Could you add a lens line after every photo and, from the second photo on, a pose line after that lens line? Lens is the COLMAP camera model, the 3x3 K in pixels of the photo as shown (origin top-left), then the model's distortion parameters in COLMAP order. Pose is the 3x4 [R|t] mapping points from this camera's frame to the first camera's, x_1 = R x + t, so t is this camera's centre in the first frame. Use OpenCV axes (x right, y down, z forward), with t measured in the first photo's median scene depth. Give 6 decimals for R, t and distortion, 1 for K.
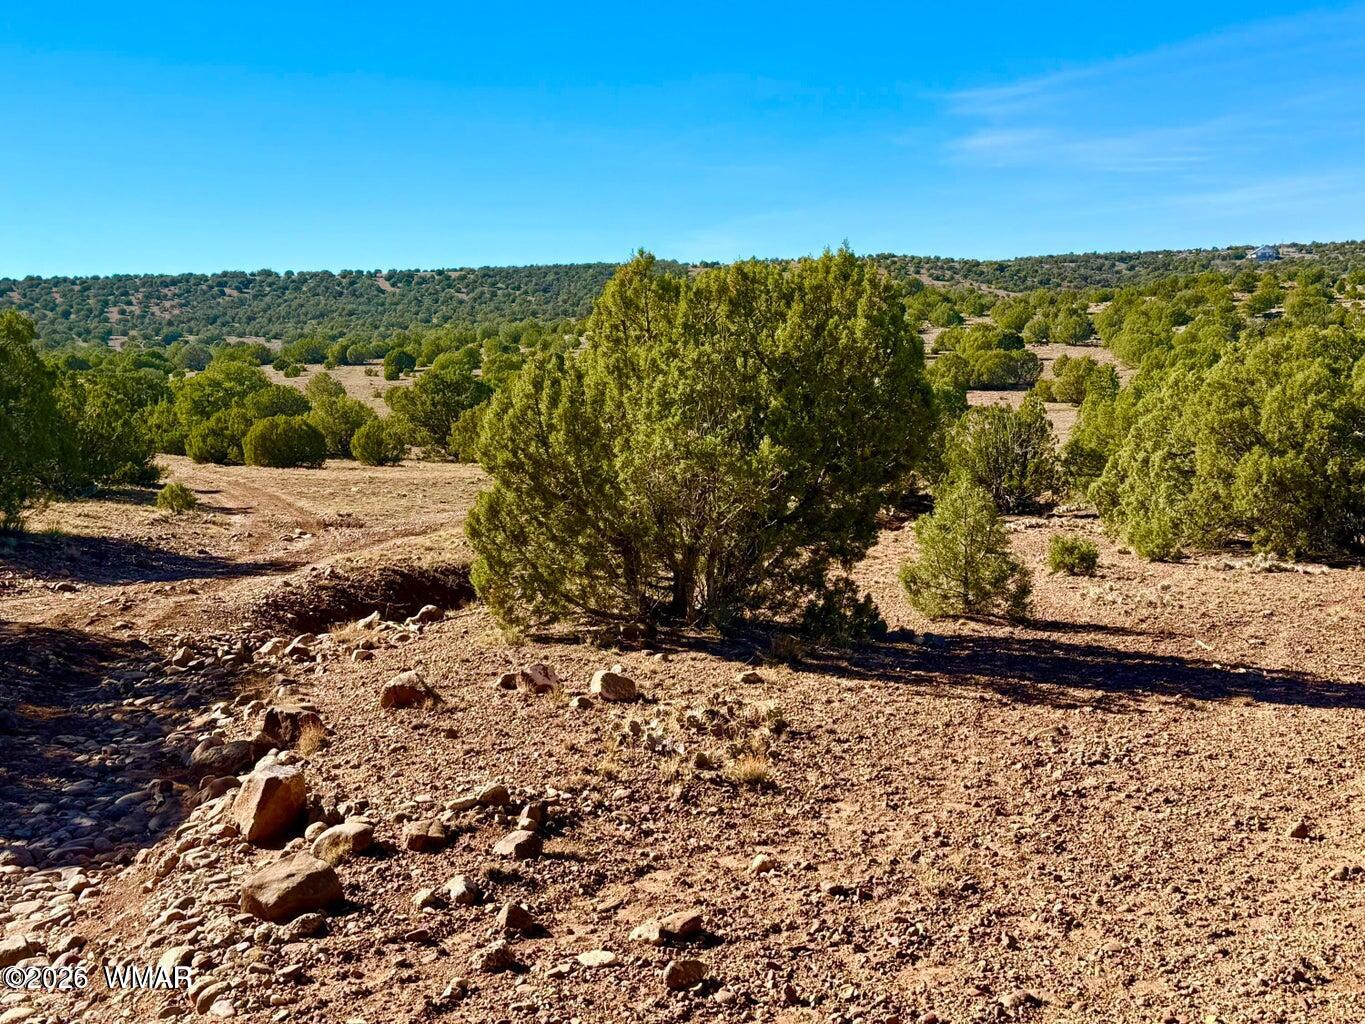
lens RADIAL K [[1713.0, 0, 690.7], [0, 1713.0, 523.4], [0, 0, 1]] dist [0.114824, 0.000000]
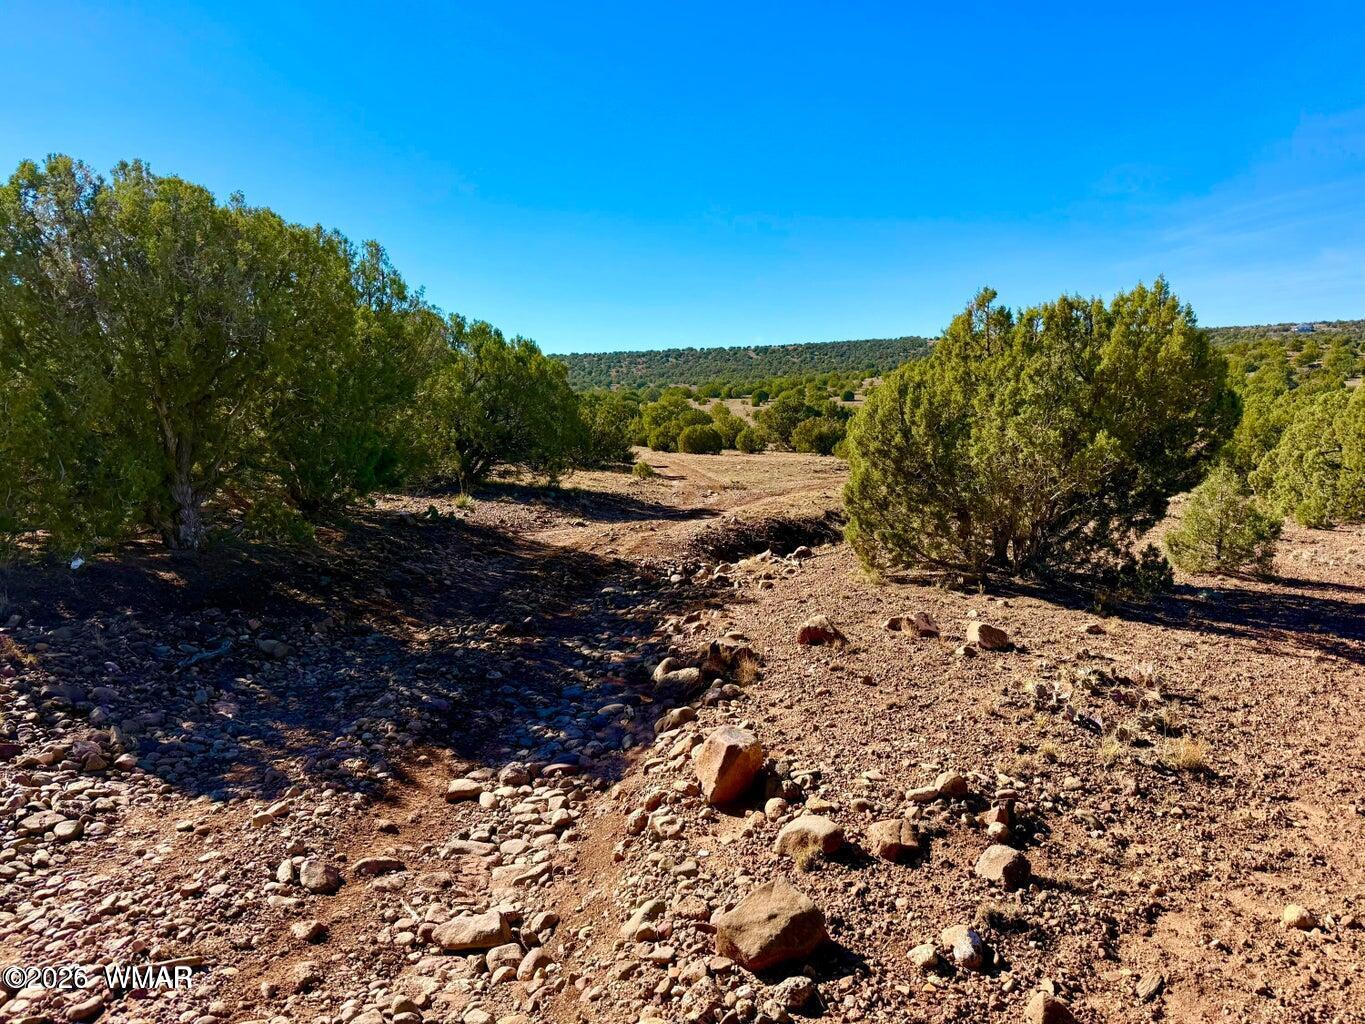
lens RADIAL K [[946.9, 0, 684.9], [0, 946.9, 549.4], [0, 0, 1]] dist [0.023218, -0.039754]
pose [[0.970311, 0.037912, -0.238870, -0.099817], [-0.022079, 0.997399, 0.068615, -0.006781], [0.240850, -0.061304, 0.968624, 0.323564]]
